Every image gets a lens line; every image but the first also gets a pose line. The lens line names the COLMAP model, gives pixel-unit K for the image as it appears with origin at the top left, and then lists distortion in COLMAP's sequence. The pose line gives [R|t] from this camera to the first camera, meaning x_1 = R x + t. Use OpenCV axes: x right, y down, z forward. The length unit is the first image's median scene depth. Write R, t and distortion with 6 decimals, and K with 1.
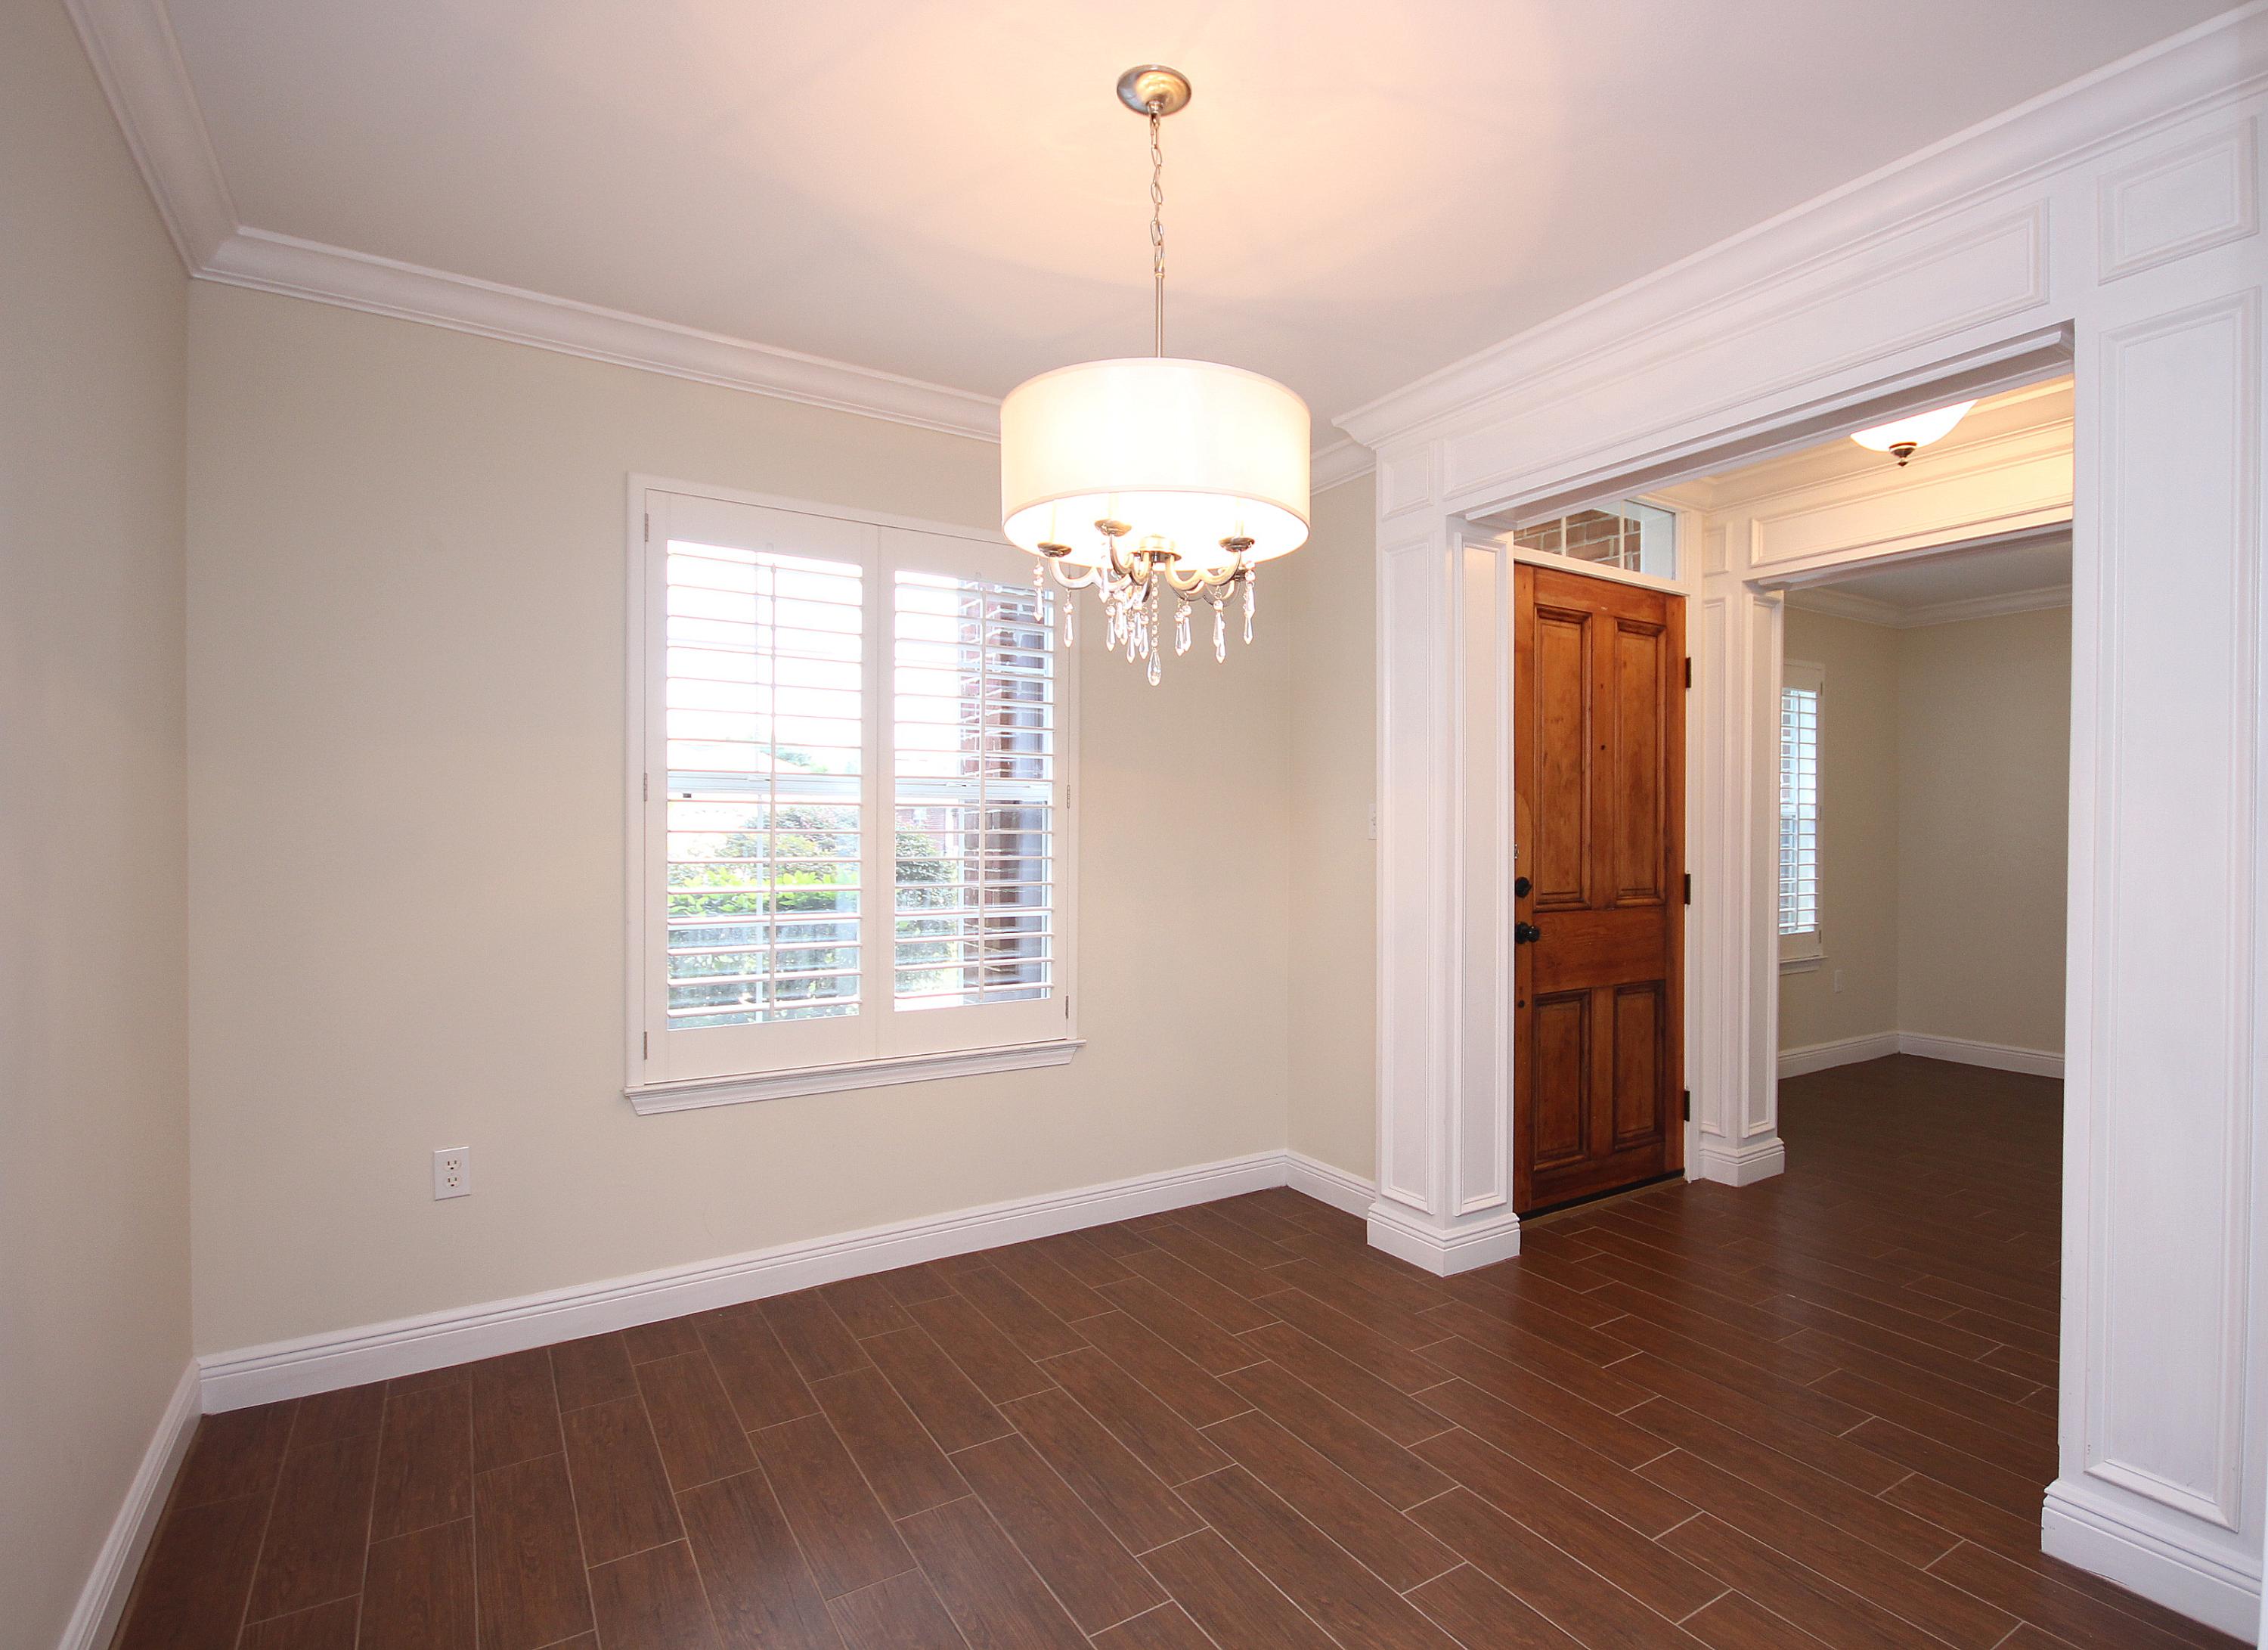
lens RADIAL K [[1141.6, 0, 1185.8], [0, 1141.6, 833.5], [0, 0, 1]] dist [0.002838, 0.000220]
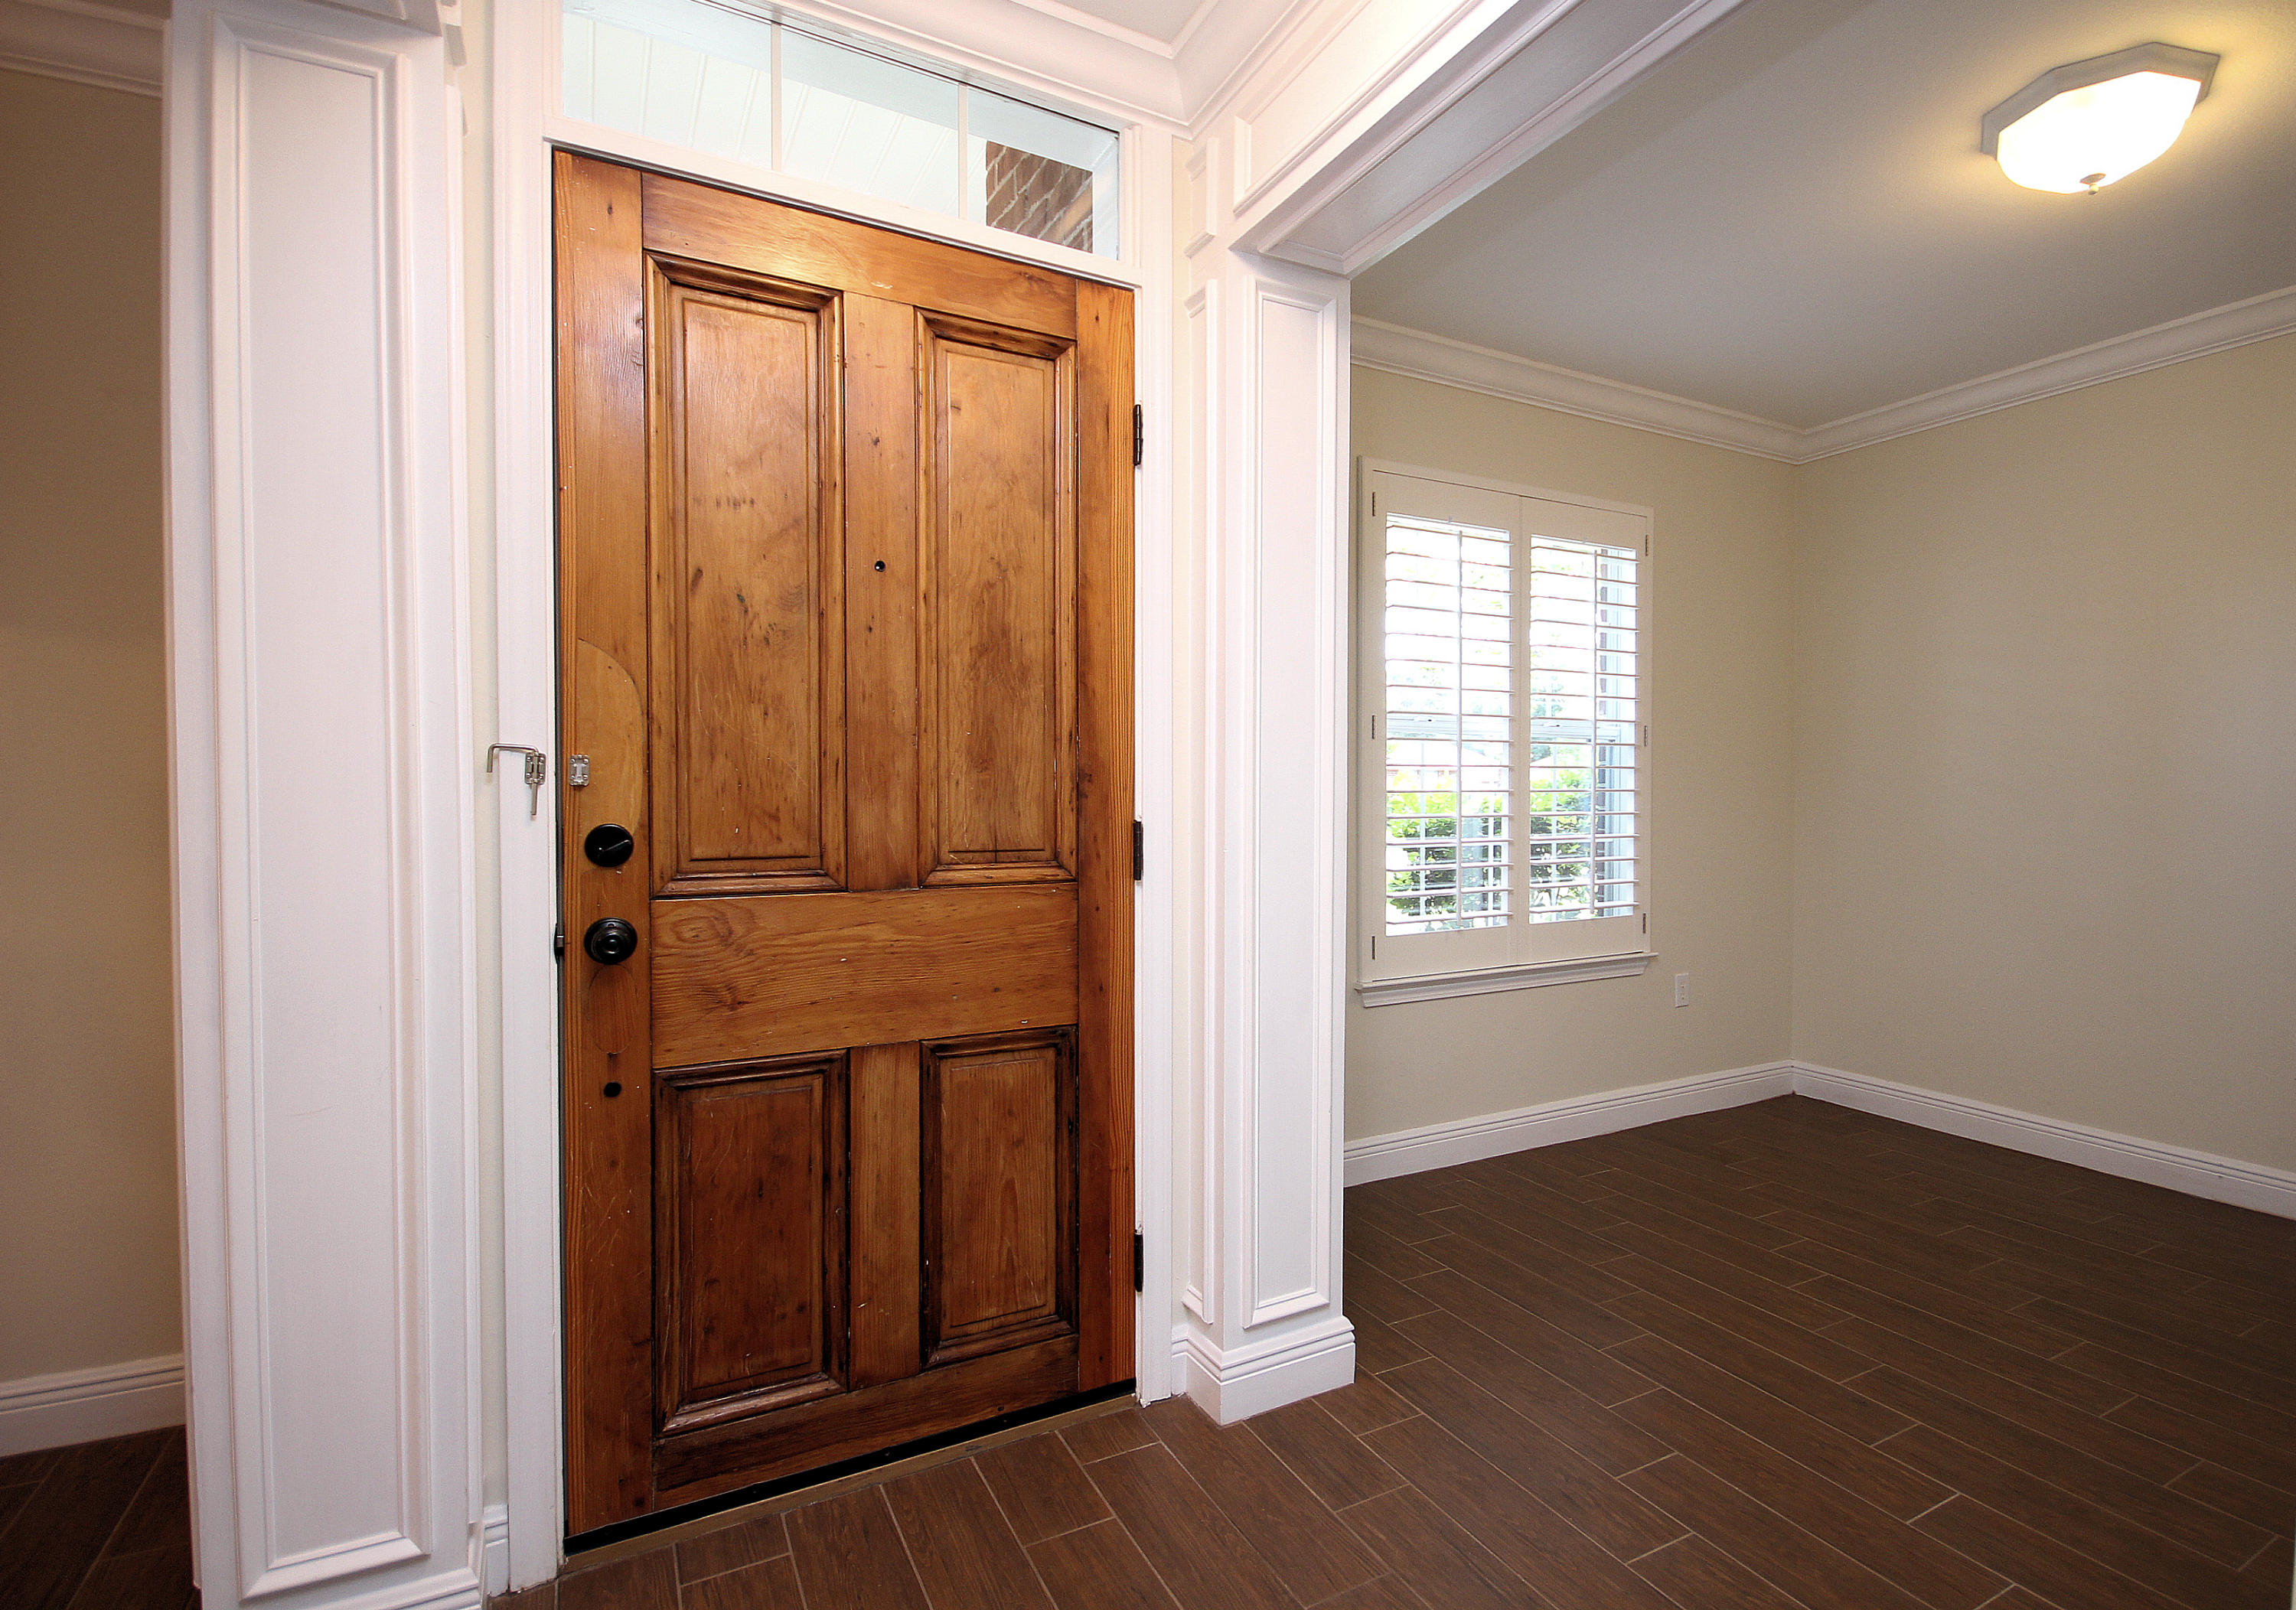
lens RADIAL K [[1115.6, 0, 1199.1], [0, 1115.6, 810.6], [0, 0, 1]] dist [-0.002730, 0.000500]
pose [[0.996540, -0.002903, -0.083060, 0.529759], [0.003873, 0.999926, 0.011522, 0.025606], [0.083021, -0.011804, 0.996478, 0.511500]]
